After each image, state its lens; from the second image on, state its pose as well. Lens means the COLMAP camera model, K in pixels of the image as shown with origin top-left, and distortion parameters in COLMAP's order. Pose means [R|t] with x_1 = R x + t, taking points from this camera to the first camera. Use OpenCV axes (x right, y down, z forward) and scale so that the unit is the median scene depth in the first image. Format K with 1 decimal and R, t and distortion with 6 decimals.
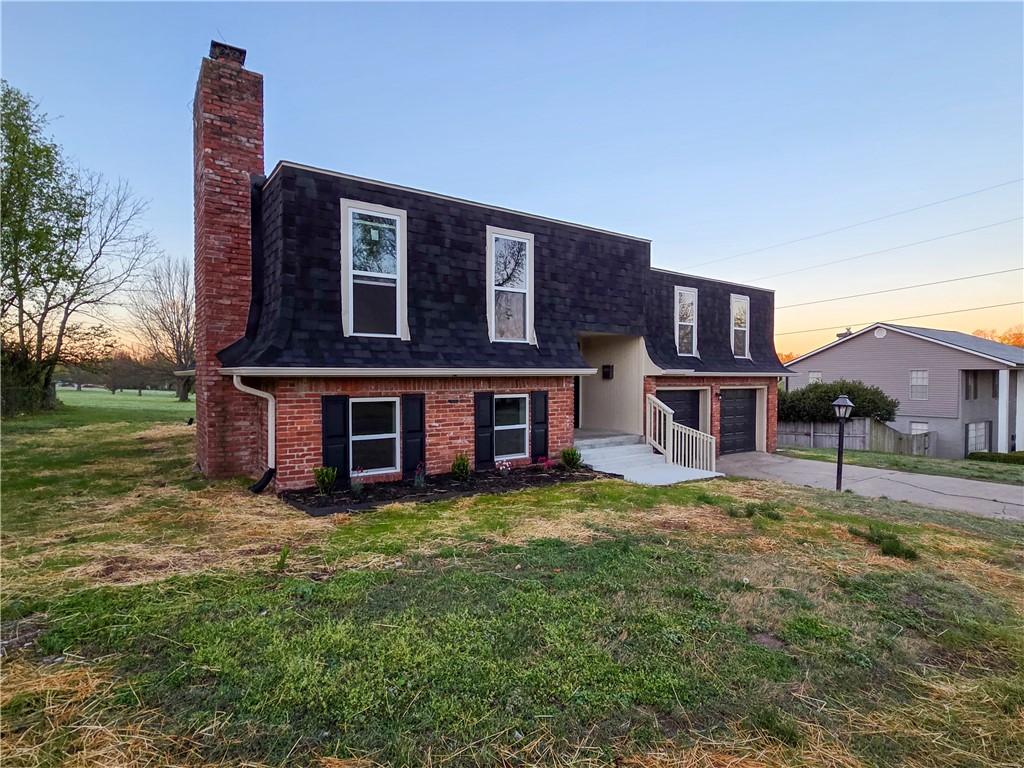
lens RADIAL K [[518.7, 0, 503.6], [0, 518.7, 396.4], [0, 0, 1]] dist [0.000864, 0.003199]
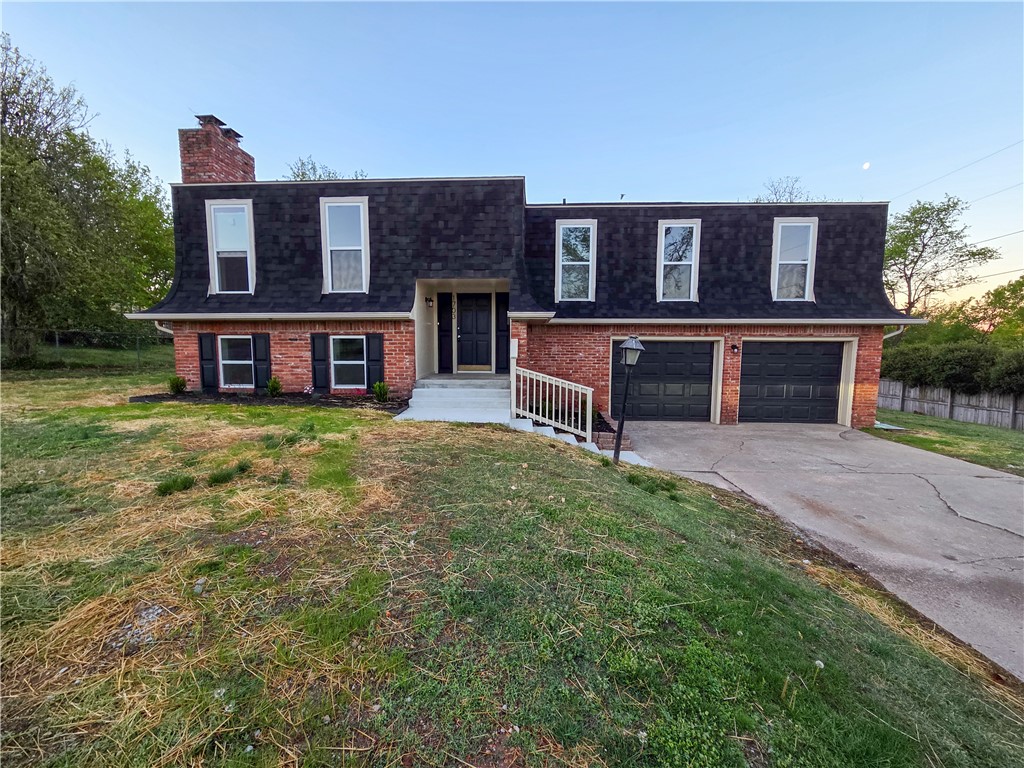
lens RADIAL K [[415.5, 0, 513.2], [0, 415.5, 389.1], [0, 0, 1]] dist [0.003496, -0.000773]
pose [[0.796355, 0.069029, -0.600878, 0.898112], [-0.025246, 0.996394, 0.081007, 0.031578], [0.604303, -0.049341, 0.795226, 0.434947]]
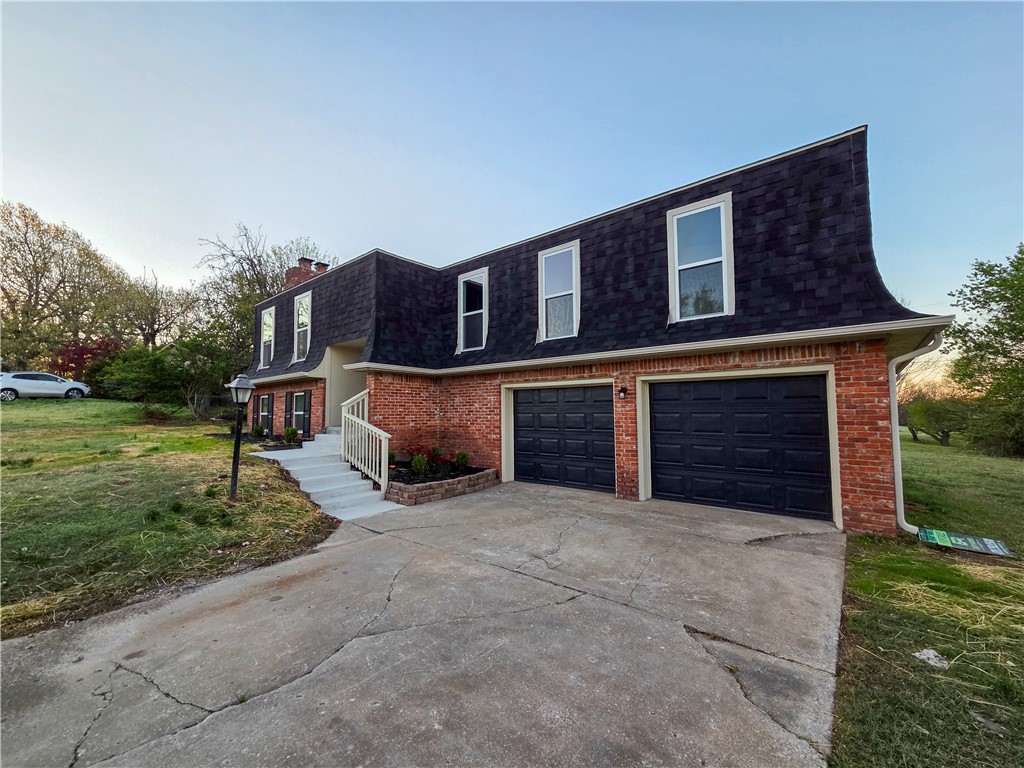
lens RADIAL K [[415.5, 0, 523.0], [0, 415.5, 392.1], [0, 0, 1]] dist [0.003496, -0.000773]
pose [[0.284460, -0.051365, -0.957311, 1.413995], [-0.027084, 0.997735, -0.061581, 0.053329], [0.958305, 0.043445, 0.282424, 1.262882]]
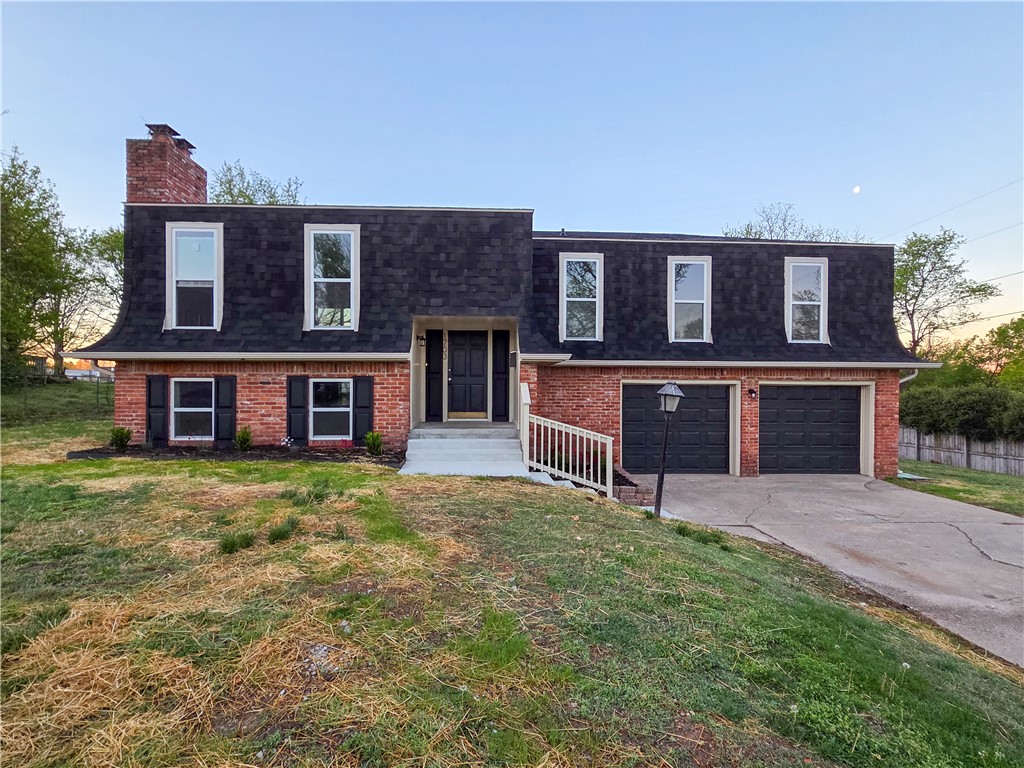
lens RADIAL K [[518.7, 0, 512.7], [0, 518.7, 394.0], [0, 0, 1]] dist [0.000864, 0.003199]
pose [[0.852389, 0.014805, -0.522698, 0.860329], [-0.024316, 0.999640, -0.011340, 0.029686], [0.522342, 0.022376, 0.852443, 0.281282]]
